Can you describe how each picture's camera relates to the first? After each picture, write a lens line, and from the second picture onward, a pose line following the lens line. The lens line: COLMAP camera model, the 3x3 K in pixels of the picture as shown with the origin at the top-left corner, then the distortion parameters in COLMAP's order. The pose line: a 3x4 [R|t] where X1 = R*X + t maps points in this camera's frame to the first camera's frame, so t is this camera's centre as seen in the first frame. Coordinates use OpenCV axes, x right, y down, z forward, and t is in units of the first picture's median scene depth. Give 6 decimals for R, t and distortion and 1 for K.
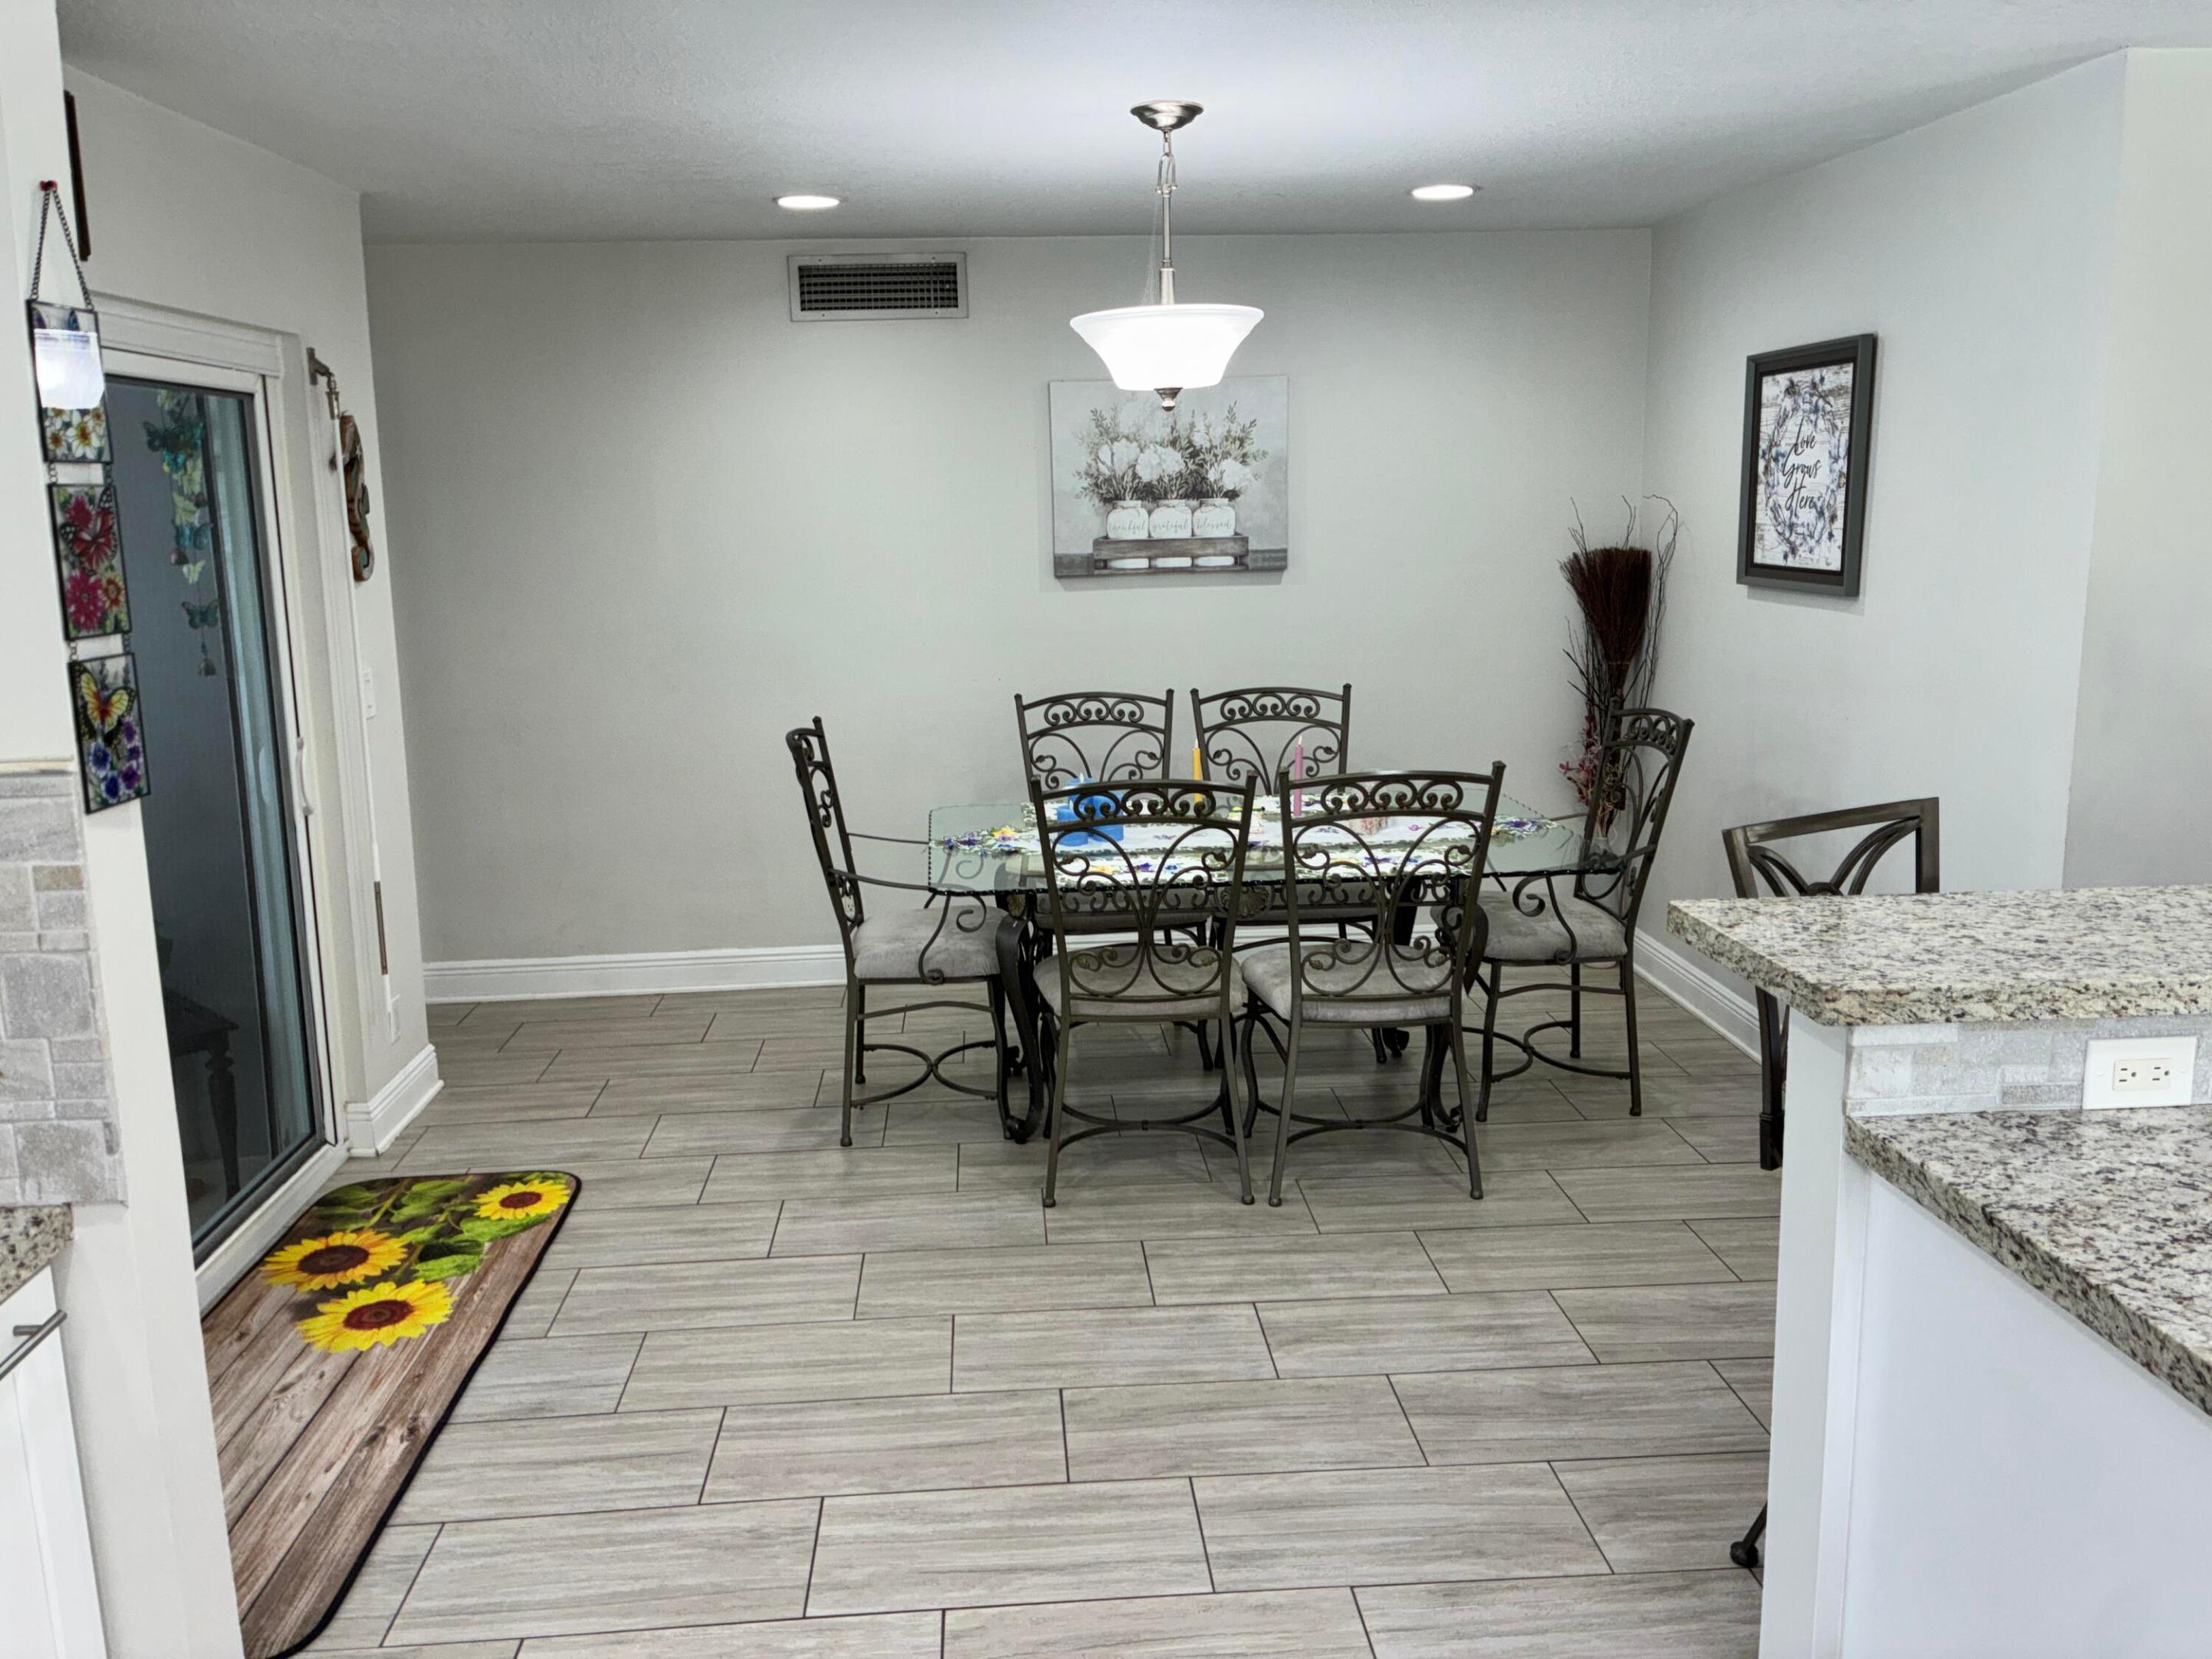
lens RADIAL K [[1689.0, 0, 1068.8], [0, 1689.0, 785.4], [0, 0, 1]] dist [0.067586, -0.115708]
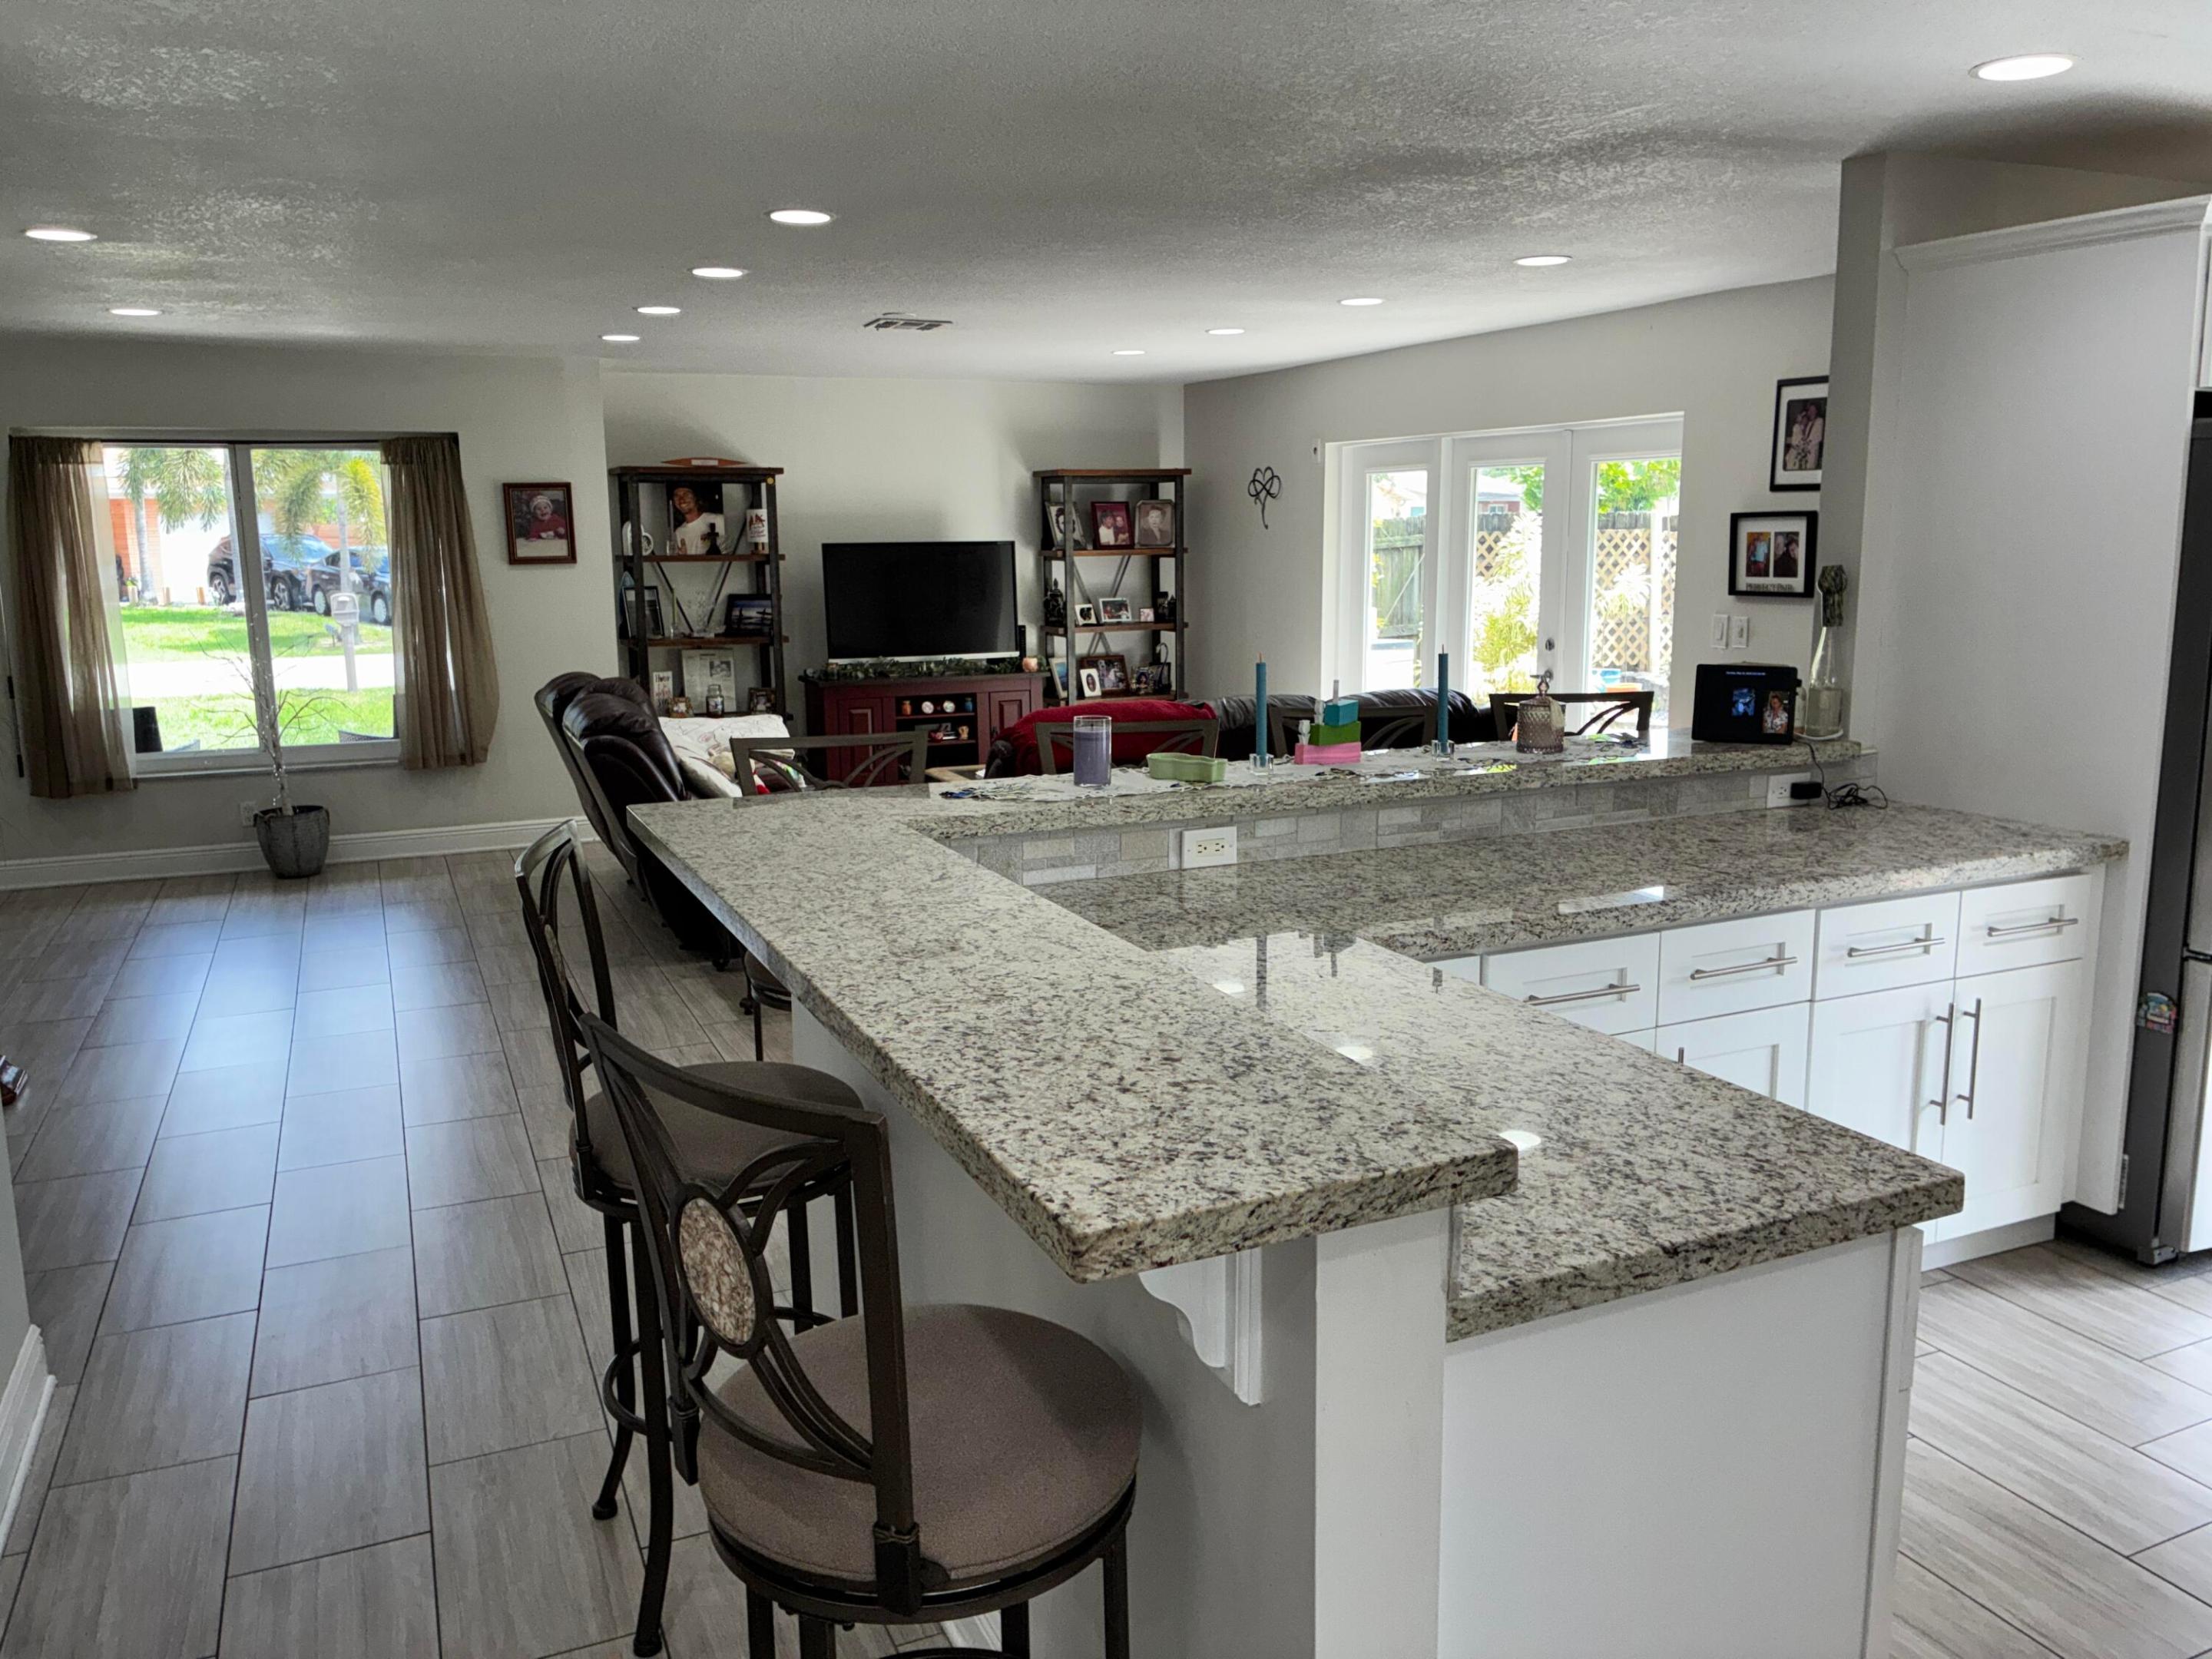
lens RADIAL K [[1673.3, 0, 1112.3], [0, 1673.3, 821.4], [0, 0, 1]] dist [0.062112, -0.087285]
pose [[-0.354692, -0.145033, 0.923666, -0.096555], [0.172881, 0.960688, 0.217233, -0.112613], [-0.918861, 0.236735, -0.315675, 0.666911]]
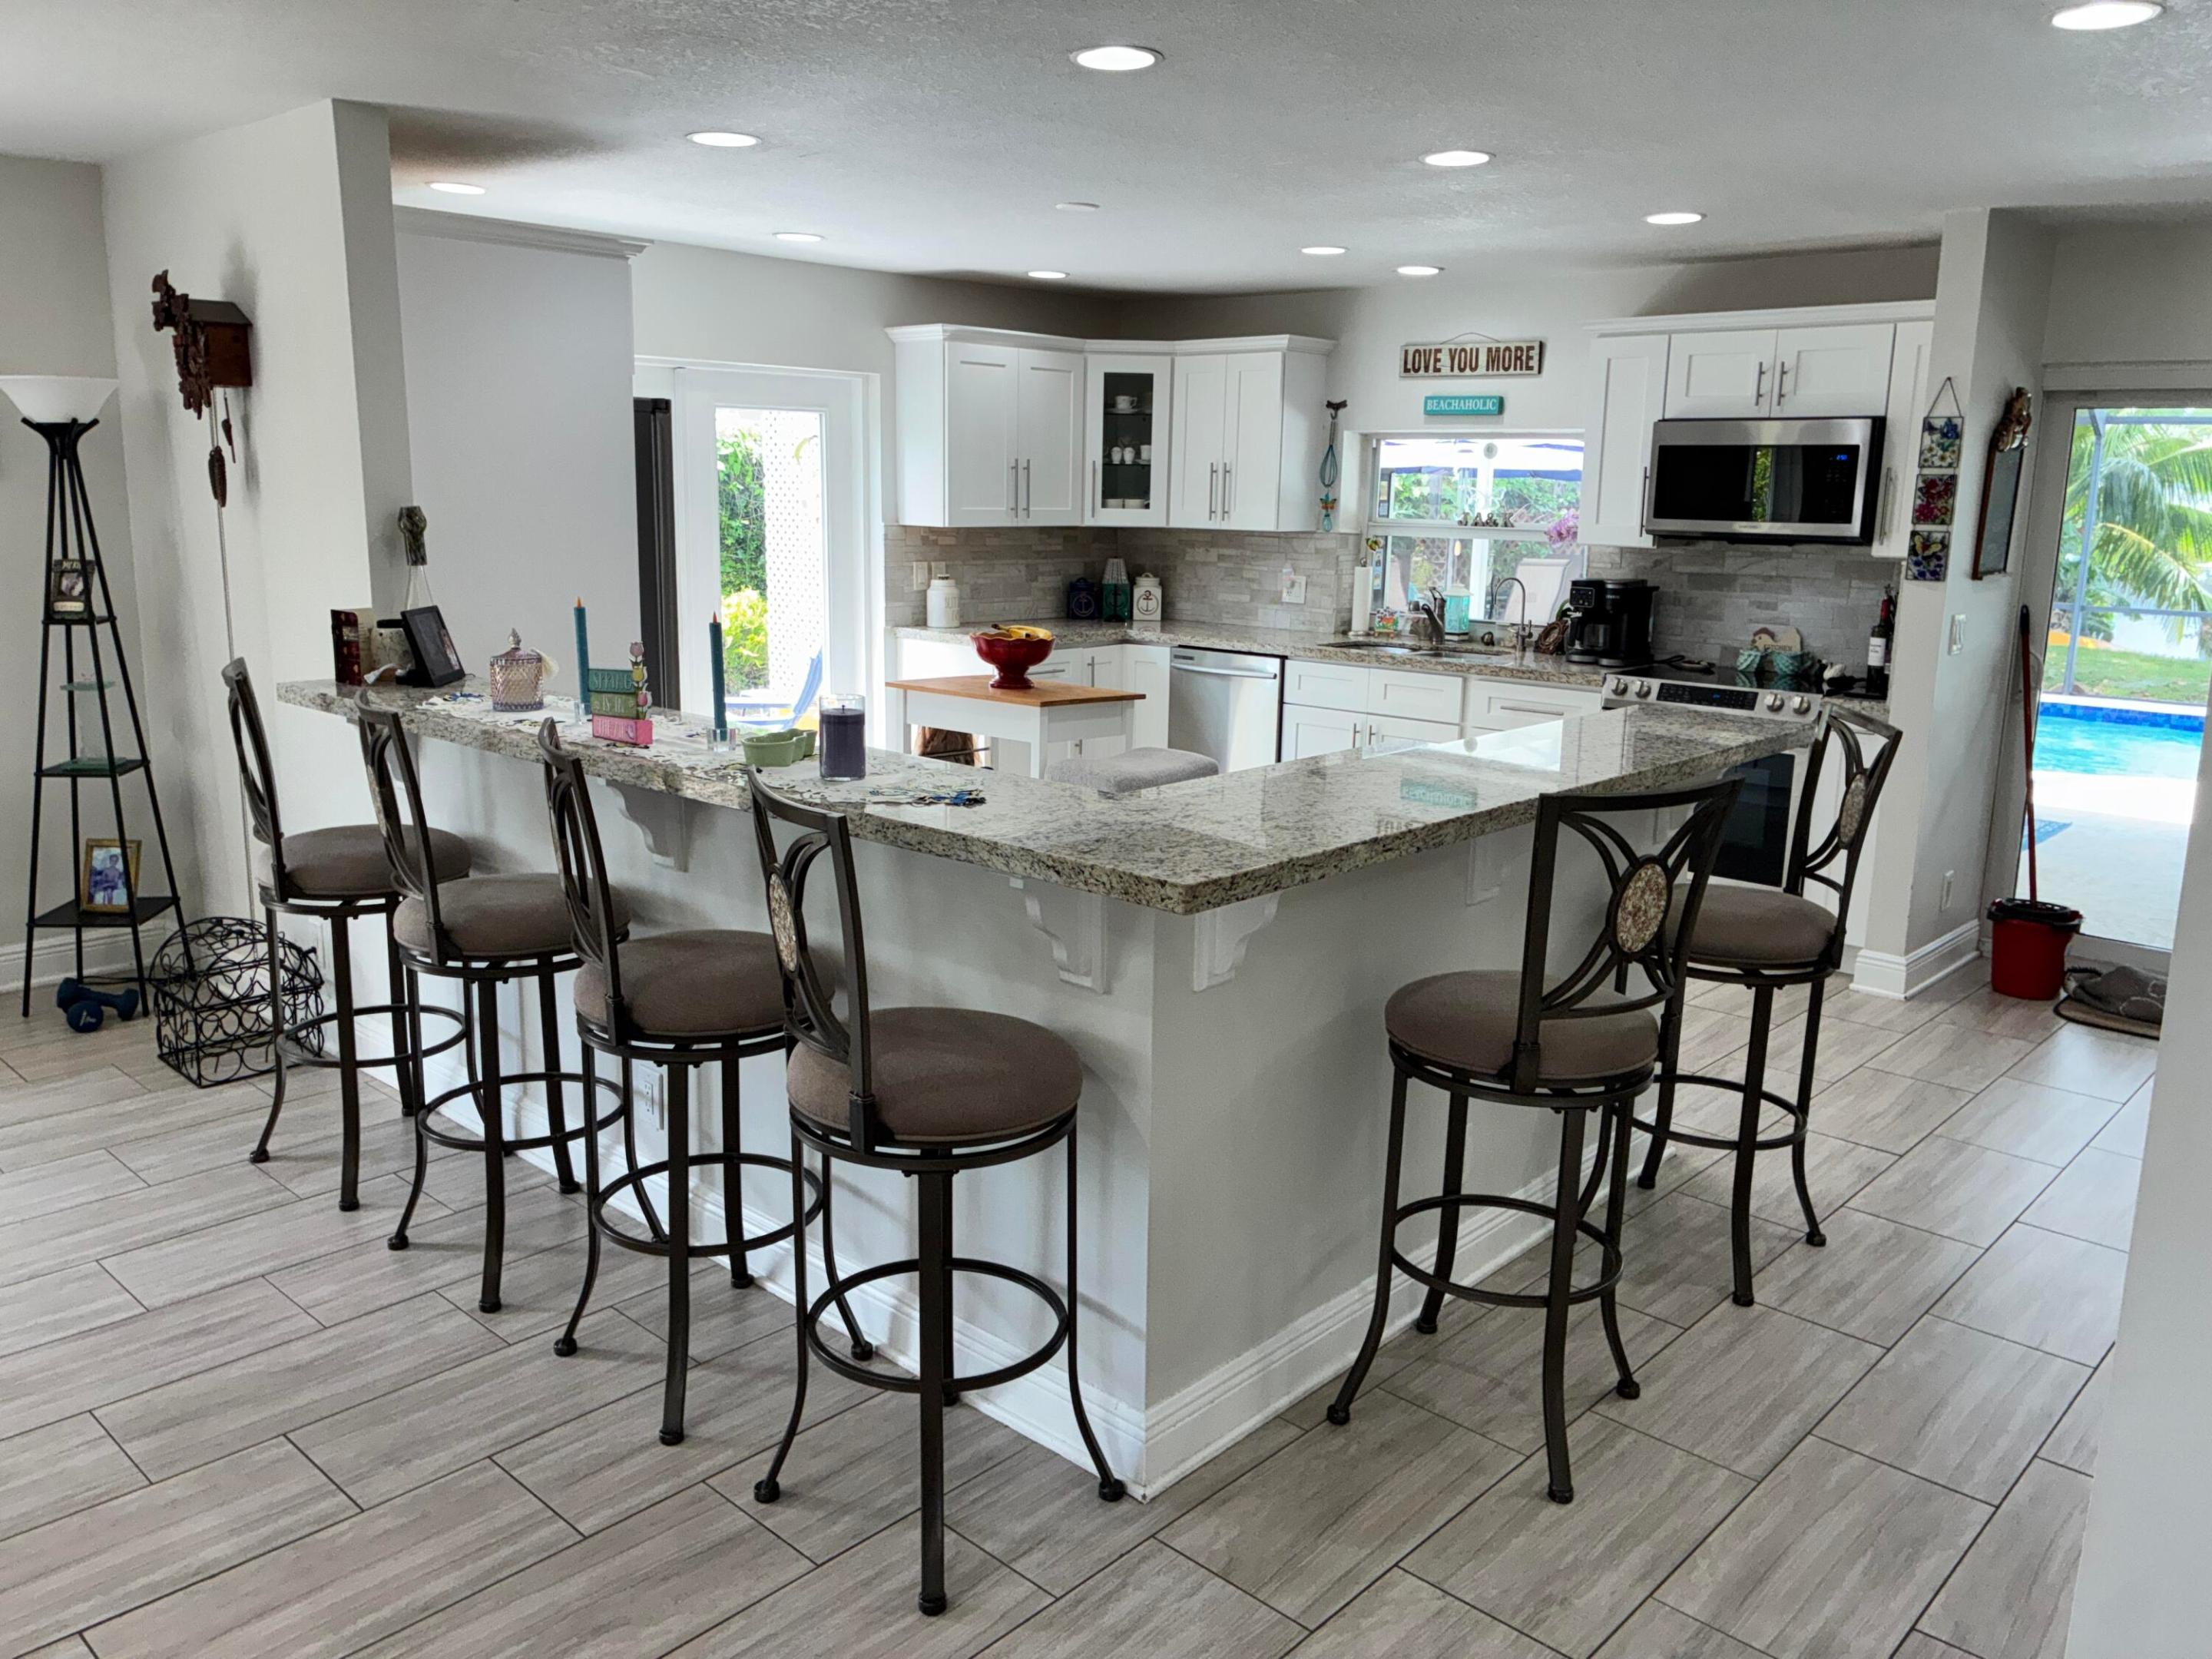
lens RADIAL K [[1673.3, 0, 1112.3], [0, 1673.3, 821.4], [0, 0, 1]] dist [0.062112, -0.087285]
pose [[-0.715252, 0.145537, -0.683545, 1.194343], [-0.123953, 0.936151, 0.329024, -0.183034], [0.687786, 0.320062, -0.651545, 0.966562]]
